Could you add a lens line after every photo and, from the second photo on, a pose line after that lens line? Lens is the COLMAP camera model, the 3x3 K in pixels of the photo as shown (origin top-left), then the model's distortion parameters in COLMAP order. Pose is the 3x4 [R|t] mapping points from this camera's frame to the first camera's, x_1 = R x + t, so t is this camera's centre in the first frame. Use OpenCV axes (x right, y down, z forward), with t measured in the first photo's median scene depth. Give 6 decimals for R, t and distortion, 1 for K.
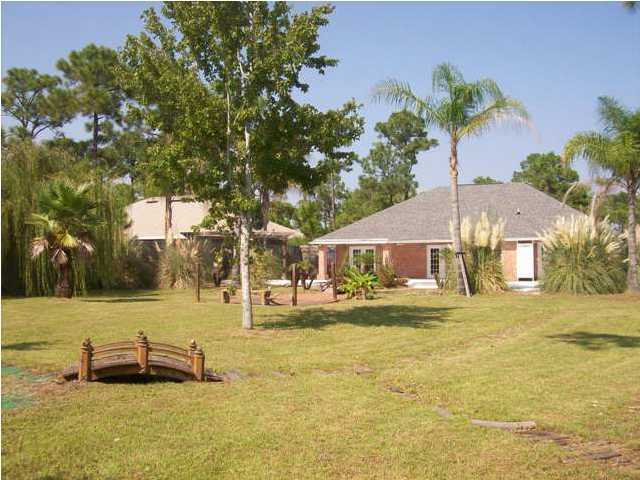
lens RADIAL K [[677.5, 0, 320.5], [0, 677.5, 240.2], [0, 0, 1]] dist [-0.149559, 0.000000]
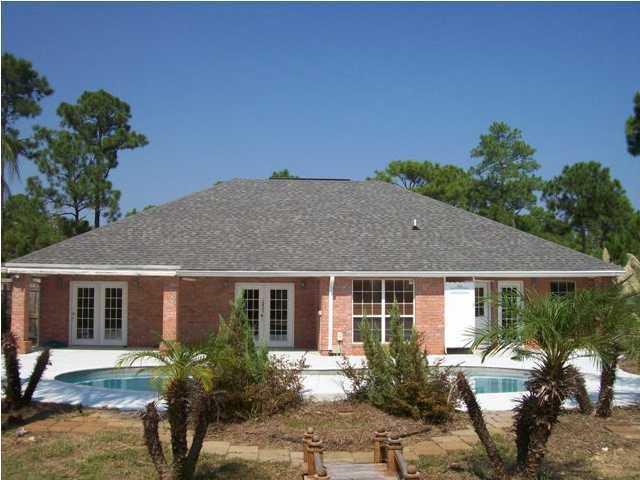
lens RADIAL K [[677.5, 0, 319.1], [0, 677.5, 243.0], [0, 0, 1]] dist [-0.149559, 0.000000]
pose [[0.853455, 0.052775, 0.518488, -0.052423], [-0.022184, 0.997637, -0.065029, 0.009021], [-0.520694, 0.043997, 0.852609, 0.502931]]
